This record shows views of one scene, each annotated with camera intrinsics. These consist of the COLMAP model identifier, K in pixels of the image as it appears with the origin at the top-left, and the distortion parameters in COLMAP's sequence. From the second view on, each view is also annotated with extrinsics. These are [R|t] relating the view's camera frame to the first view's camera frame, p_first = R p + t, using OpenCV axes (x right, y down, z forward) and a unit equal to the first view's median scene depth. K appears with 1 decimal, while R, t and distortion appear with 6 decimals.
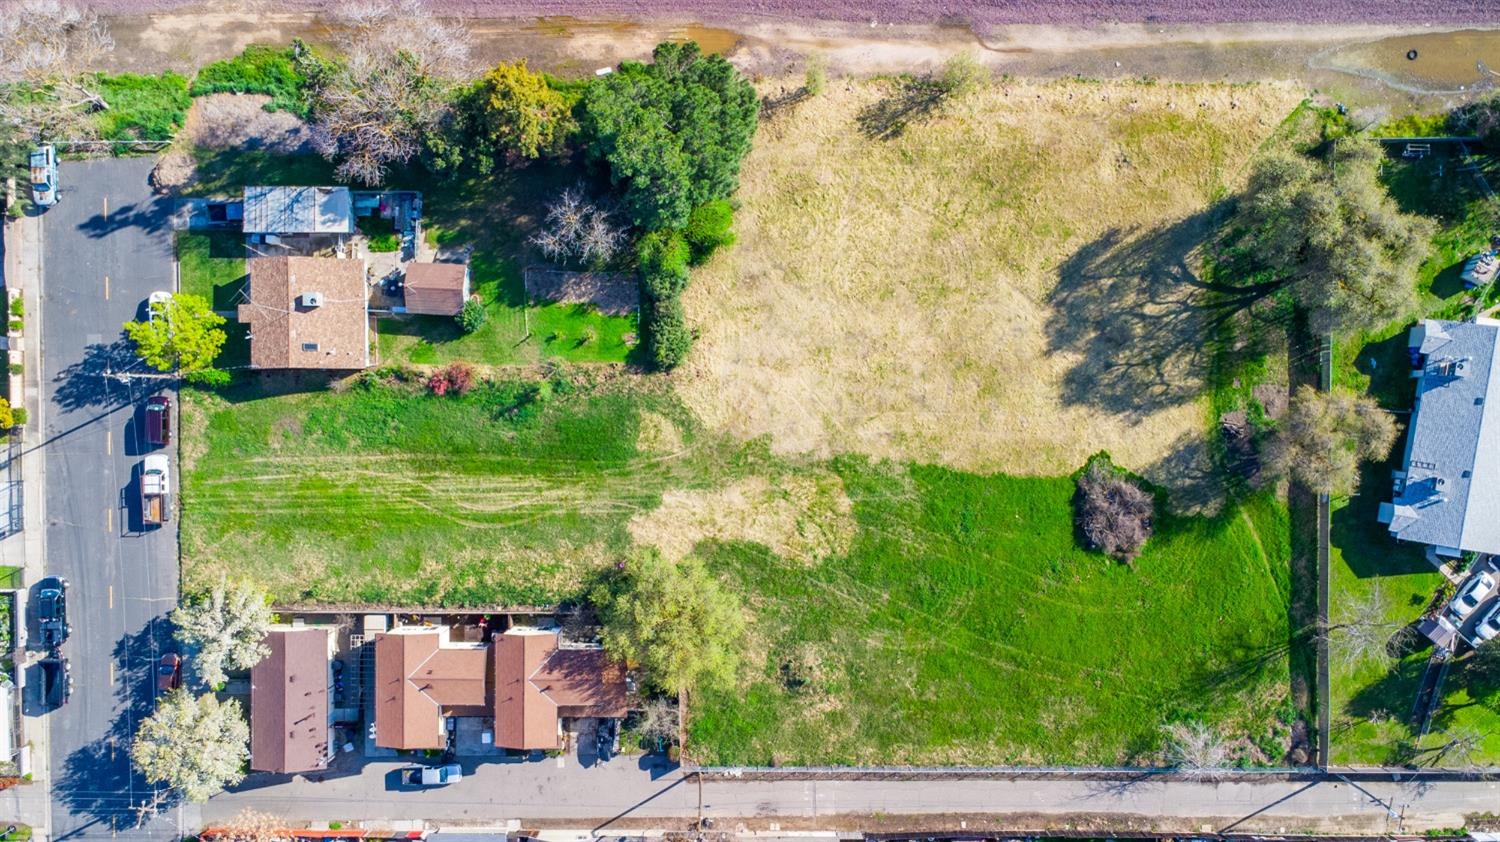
lens RADIAL K [[1114.5, 0, 750.0], [0, 1114.5, 421.0], [0, 0, 1]] dist [0.023977, -0.006036]
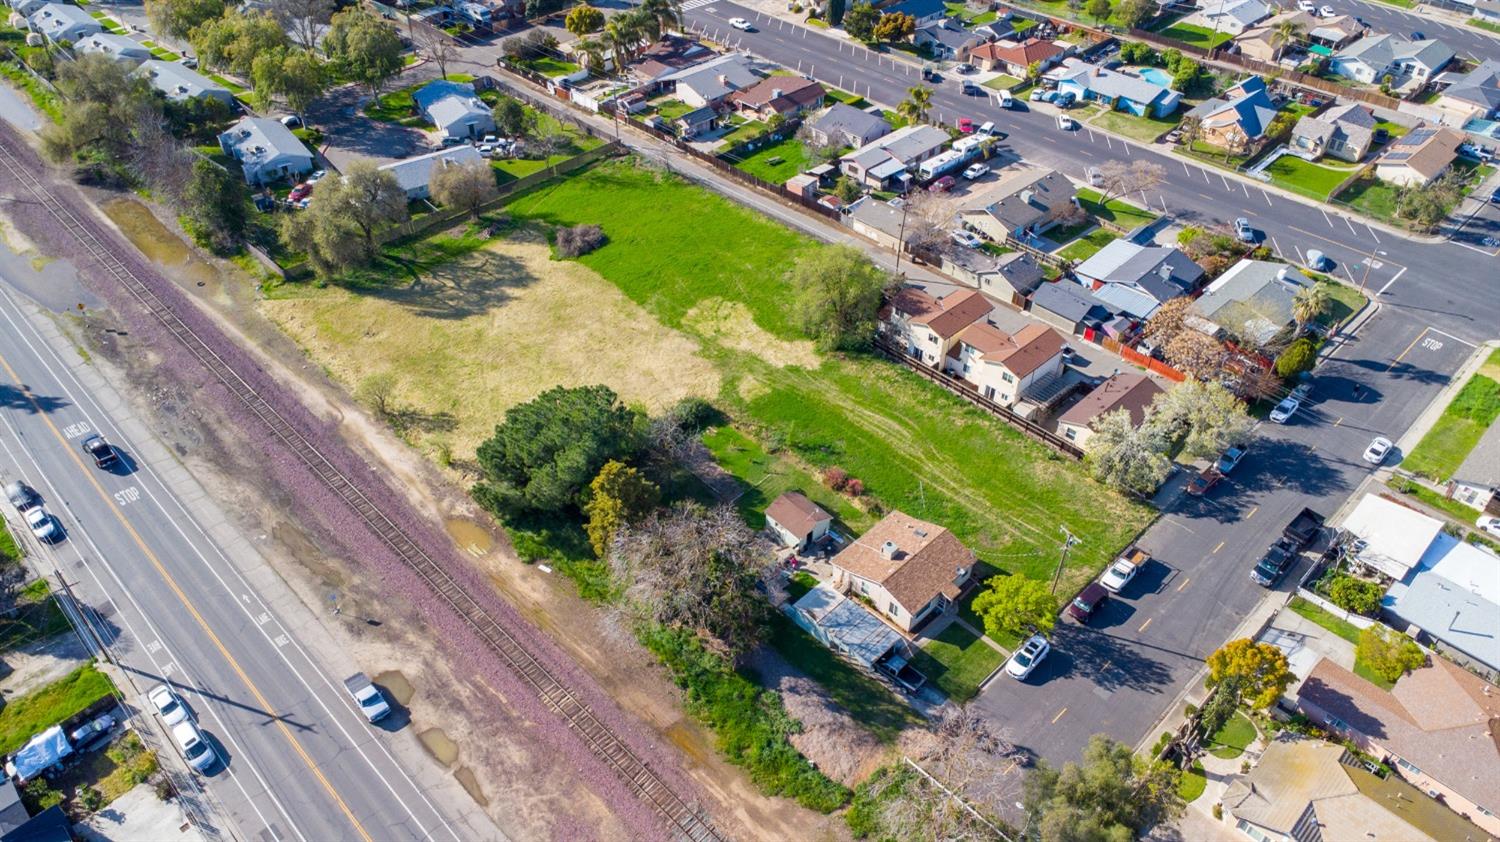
lens RADIAL K [[1086.0, 0, 750.0], [0, 1086.0, 421.0], [0, 0, 1]] dist [0.021643, -0.006564]
pose [[-0.704593, -0.451371, 0.547551, -0.770608], [0.709554, -0.457955, 0.535547, -0.664379], [0.009023, 0.765860, 0.642944, 0.233610]]
